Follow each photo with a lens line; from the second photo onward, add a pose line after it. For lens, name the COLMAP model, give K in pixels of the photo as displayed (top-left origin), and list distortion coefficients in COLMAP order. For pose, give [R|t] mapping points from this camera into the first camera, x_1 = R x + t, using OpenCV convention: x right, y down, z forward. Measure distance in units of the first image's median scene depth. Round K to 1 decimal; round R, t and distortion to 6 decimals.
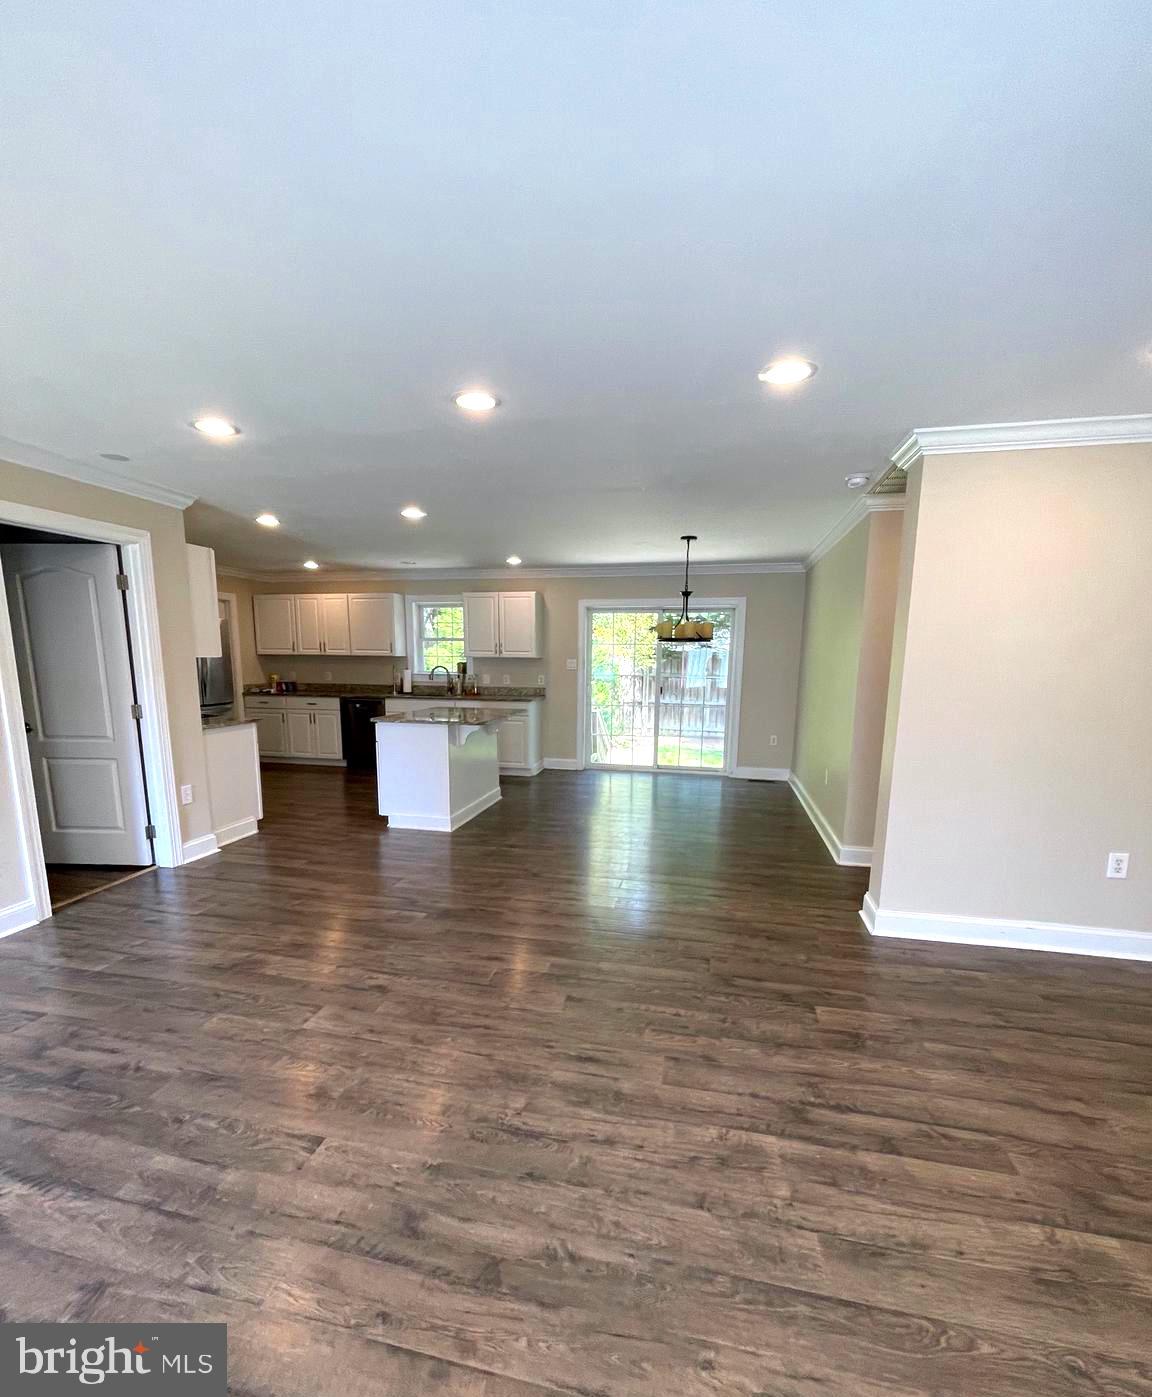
lens RADIAL K [[619.3, 0, 571.0], [0, 619.3, 760.9], [0, 0, 1]] dist [-0.003600, 0.002124]
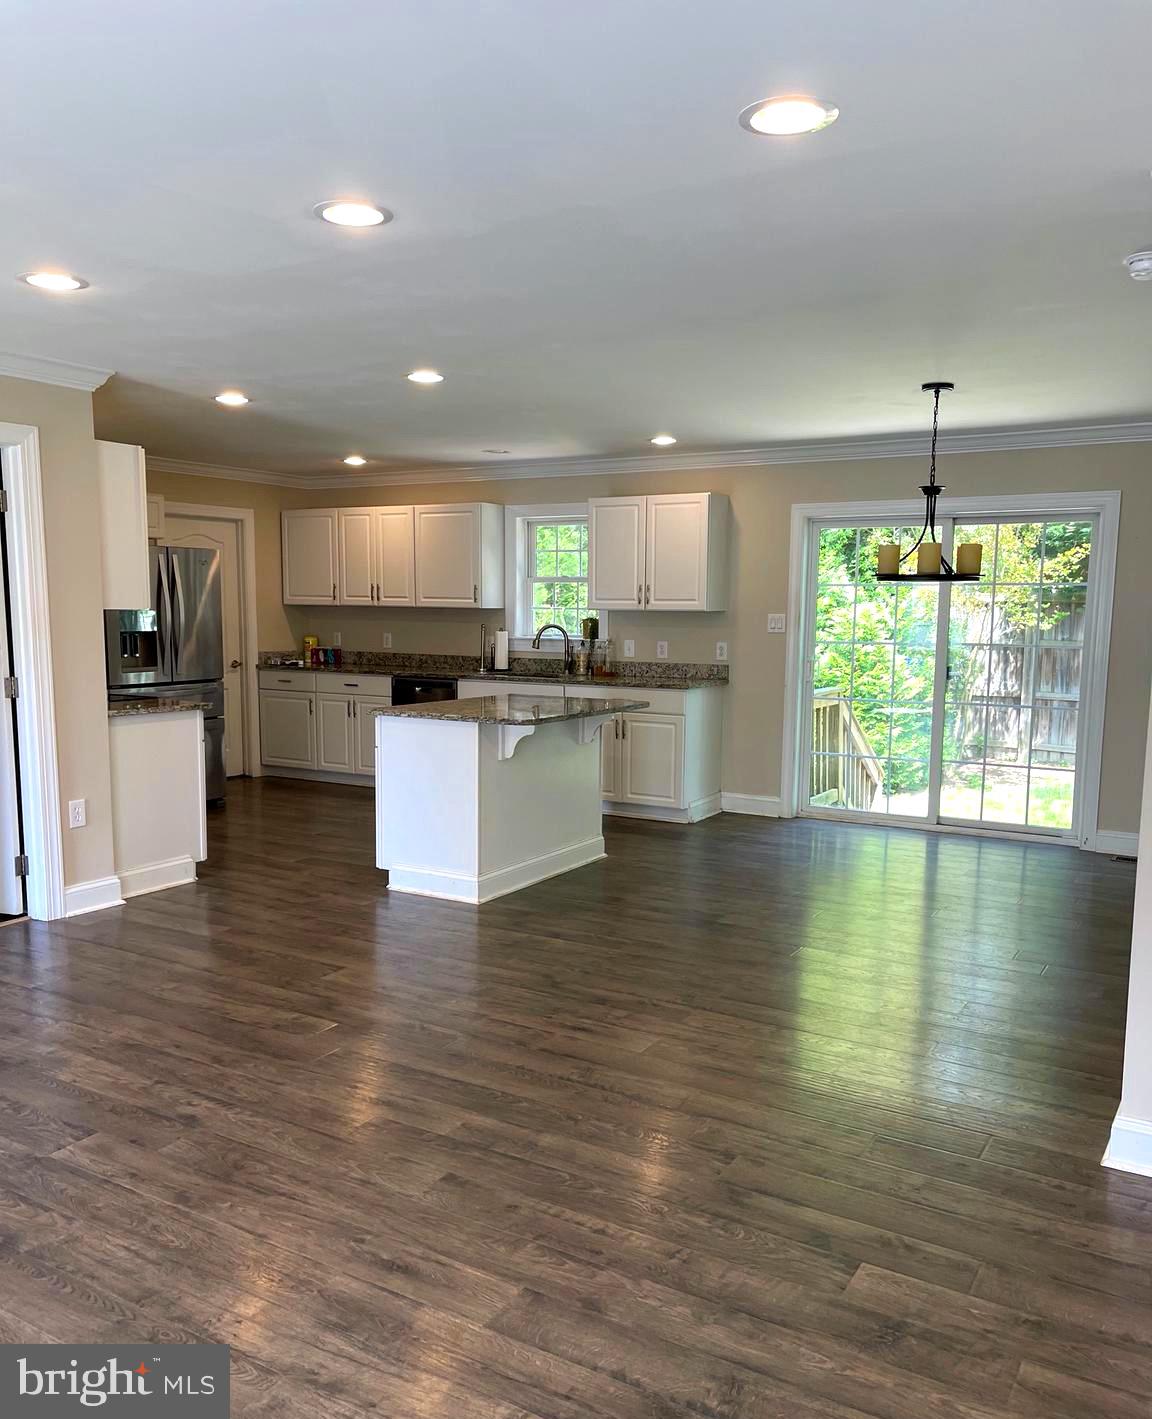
lens RADIAL K [[1152.8, 0, 577.1], [0, 1152.8, 755.3], [0, 0, 1]] dist [0.043047, -0.027057]
pose [[0.950550, 0.040568, -0.307909, 0.270399], [-0.052910, 0.998092, -0.031838, 0.003304], [0.306030, 0.046556, 0.950883, -0.028099]]
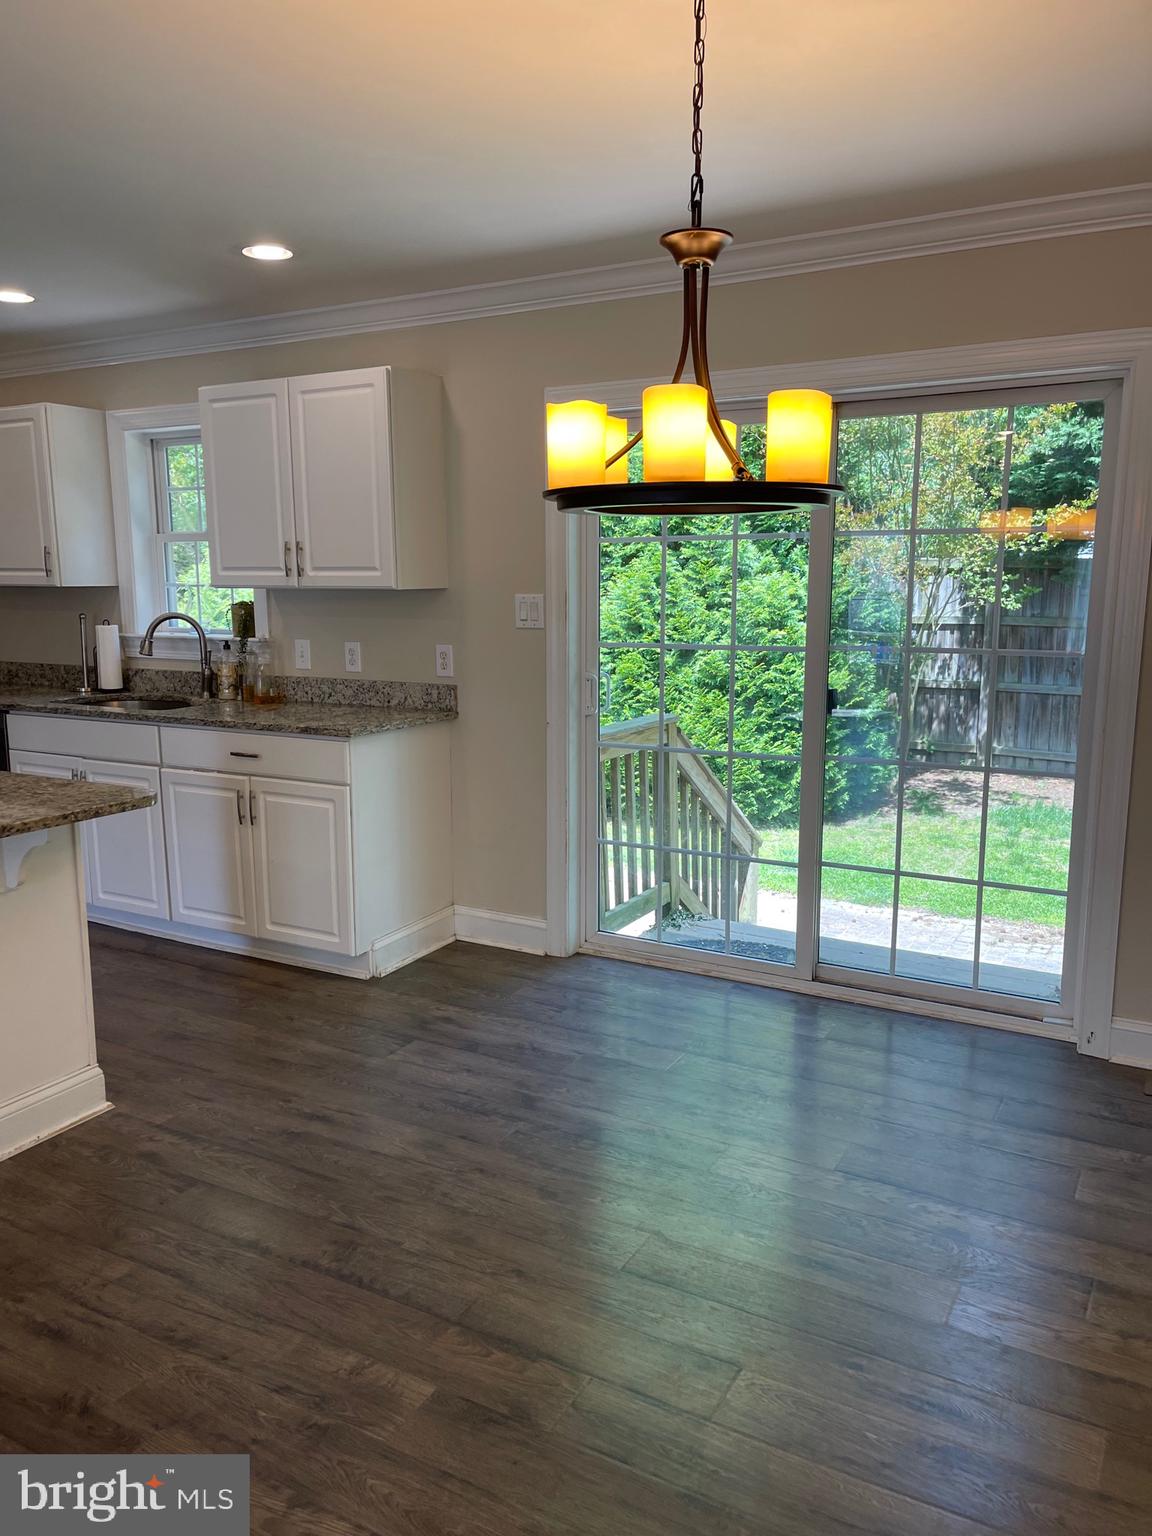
lens RADIAL K [[1157.3, 0, 563.7], [0, 1157.3, 776.6], [0, 0, 1]] dist [0.053329, -0.067921]
pose [[0.956577, 0.037707, -0.289030, 0.324748], [-0.037367, 0.999279, 0.006698, -0.141036], [0.289074, 0.004393, 0.957297, 0.828273]]
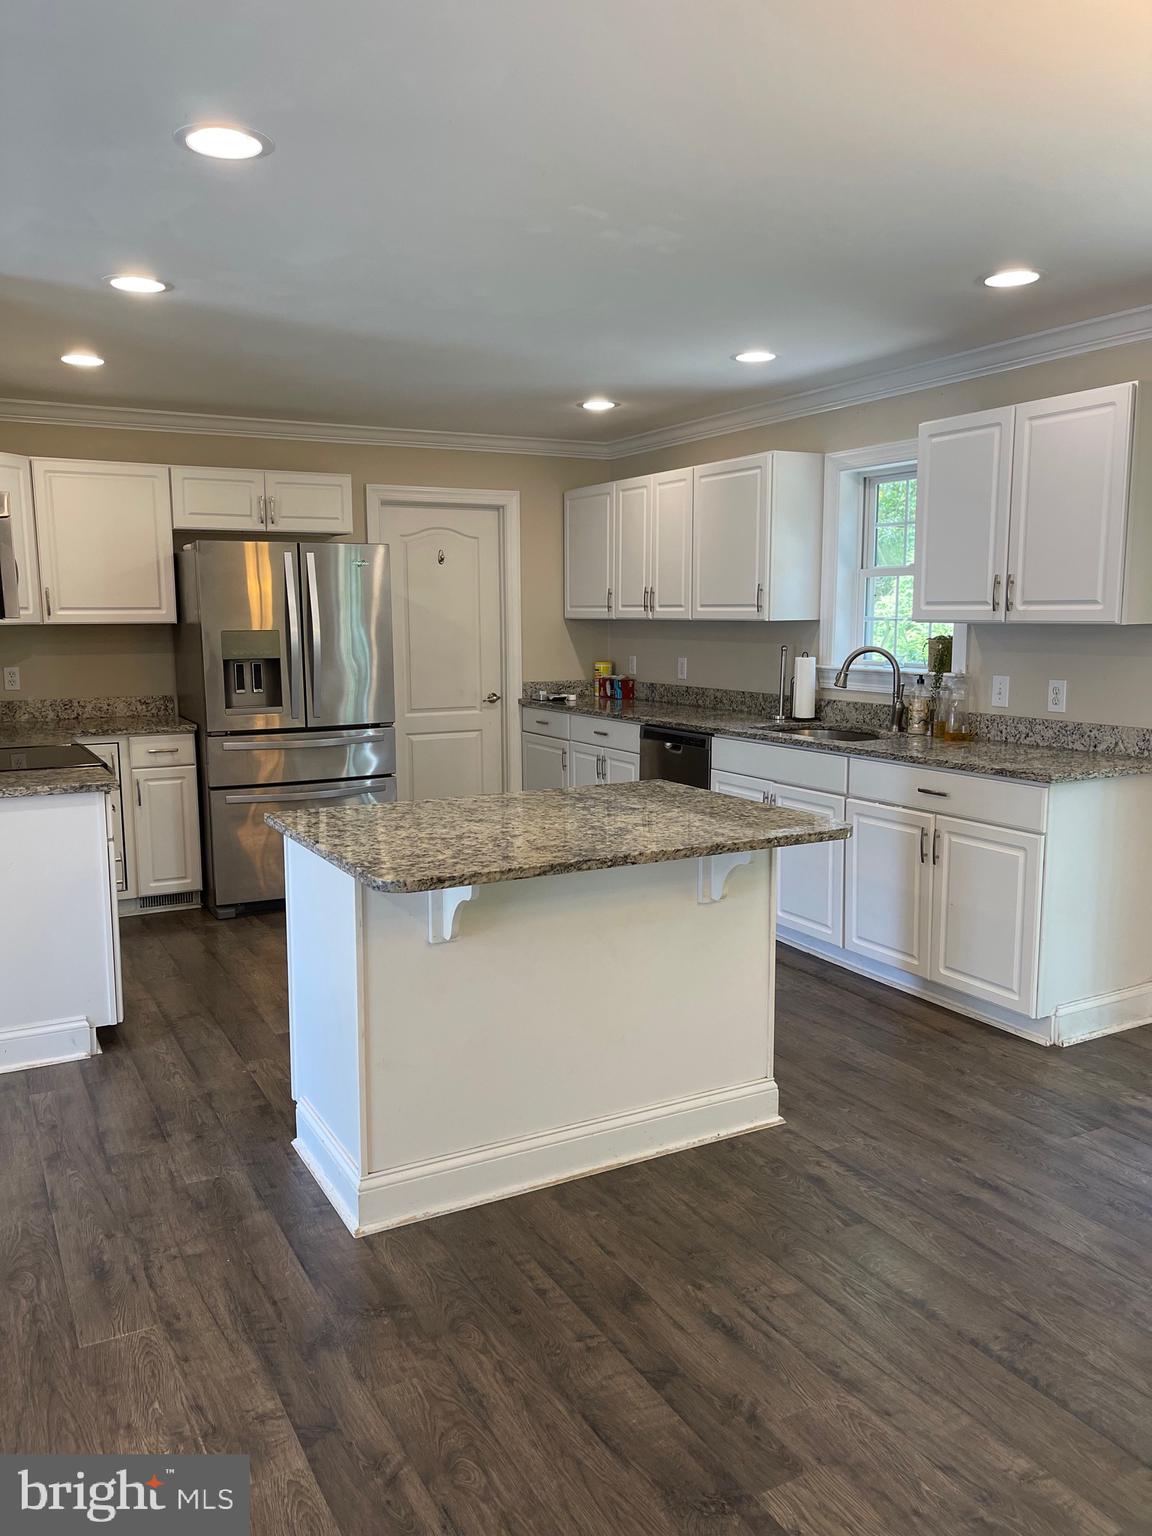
lens RADIAL K [[1157.3, 0, 563.1], [0, 1157.3, 778.9], [0, 0, 1]] dist [0.053329, -0.067921]
pose [[0.655646, 0.097210, -0.748784, 0.301834], [-0.115791, 0.992893, 0.027512, -0.145115], [0.746137, 0.068664, 0.662242, 0.822745]]
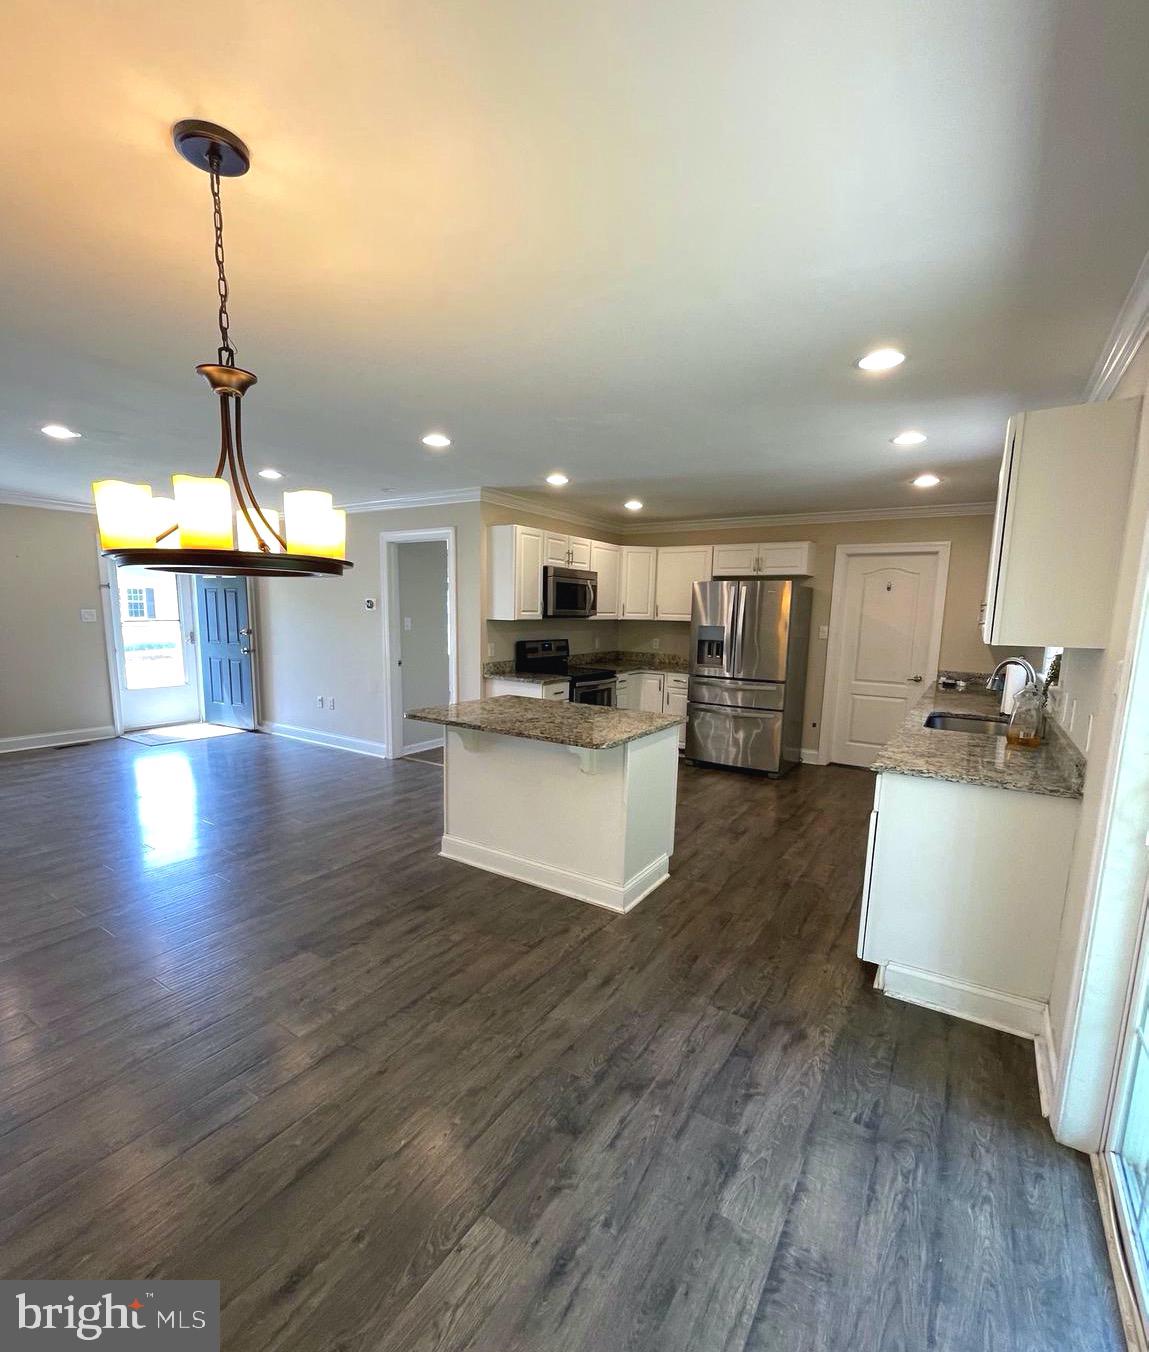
lens RADIAL K [[616.5, 0, 568.1], [0, 616.5, 702.1], [0, 0, 1]] dist [-0.005860, 0.000004]
pose [[-0.346881, 0.122269, -0.929905, 0.494058], [-0.182432, 0.963734, 0.194770, -0.276230], [0.919996, 0.237206, -0.311995, 1.570254]]
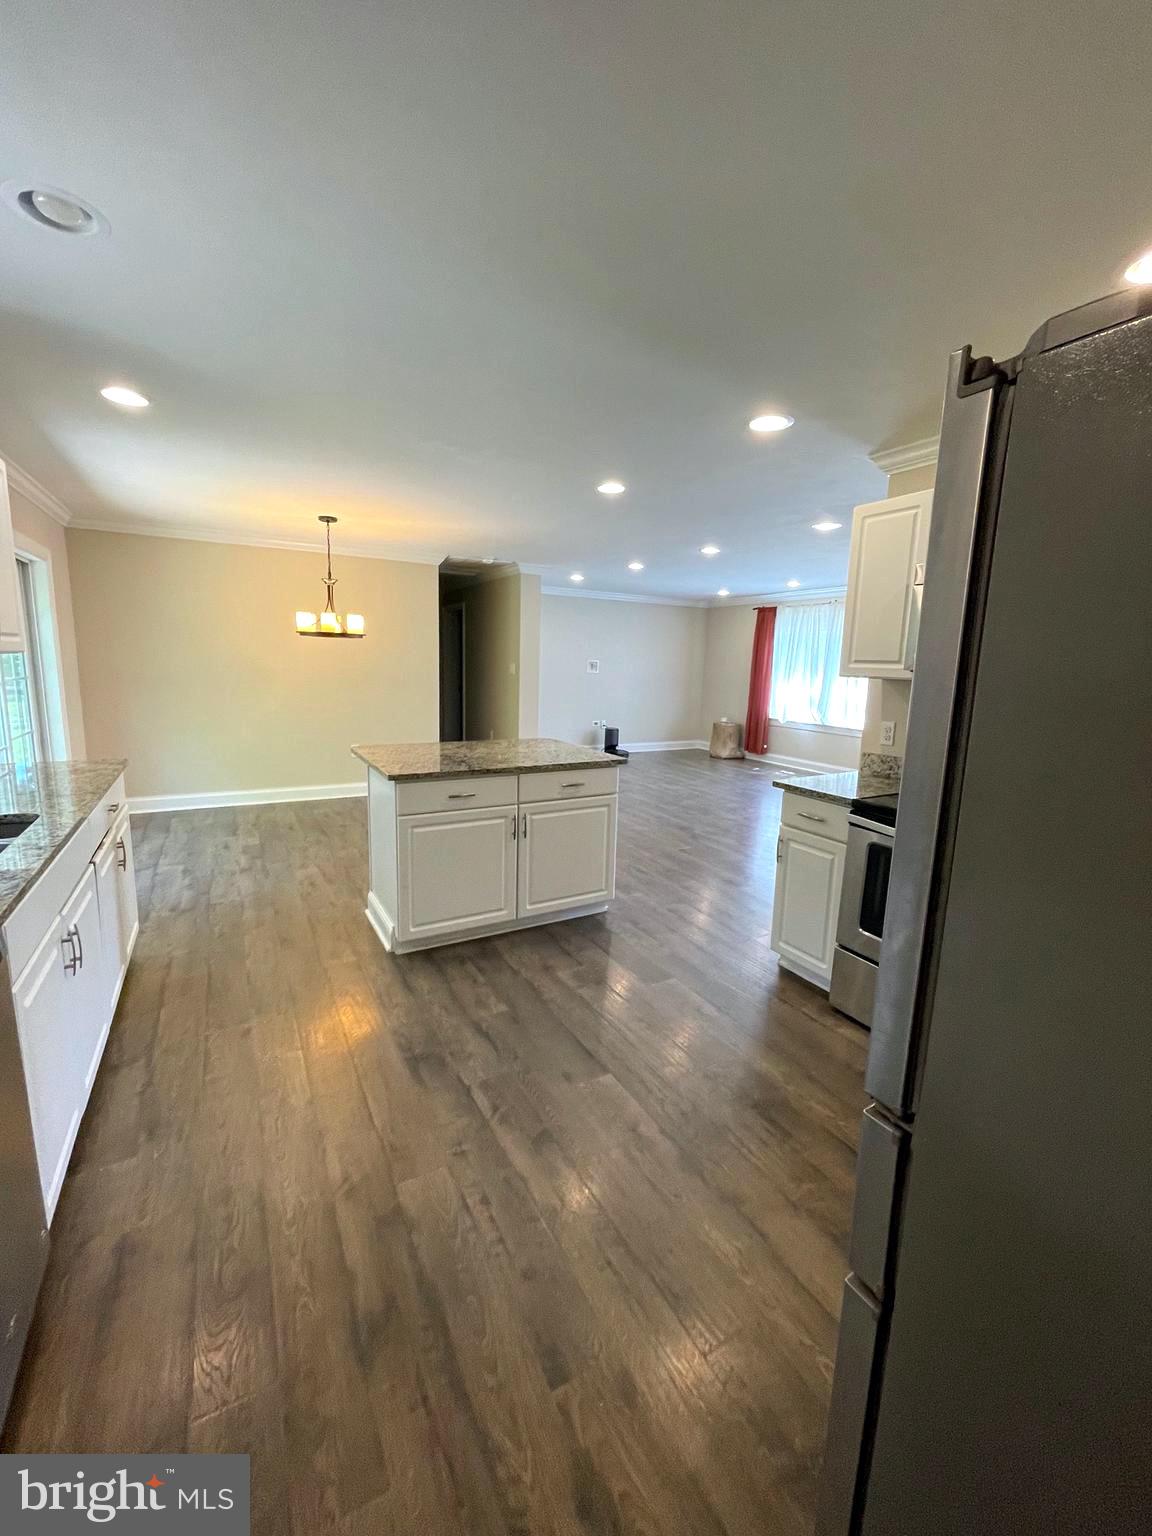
lens RADIAL K [[625.4, 0, 572.6], [0, 625.4, 764.1], [0, 0, 1]] dist [0.000511, -0.000384]
pose [[-0.669778, -0.151519, 0.726938, -0.917365], [0.089950, 0.955197, 0.281972, -0.306928], [-0.737093, 0.254247, -0.626141, 1.731688]]
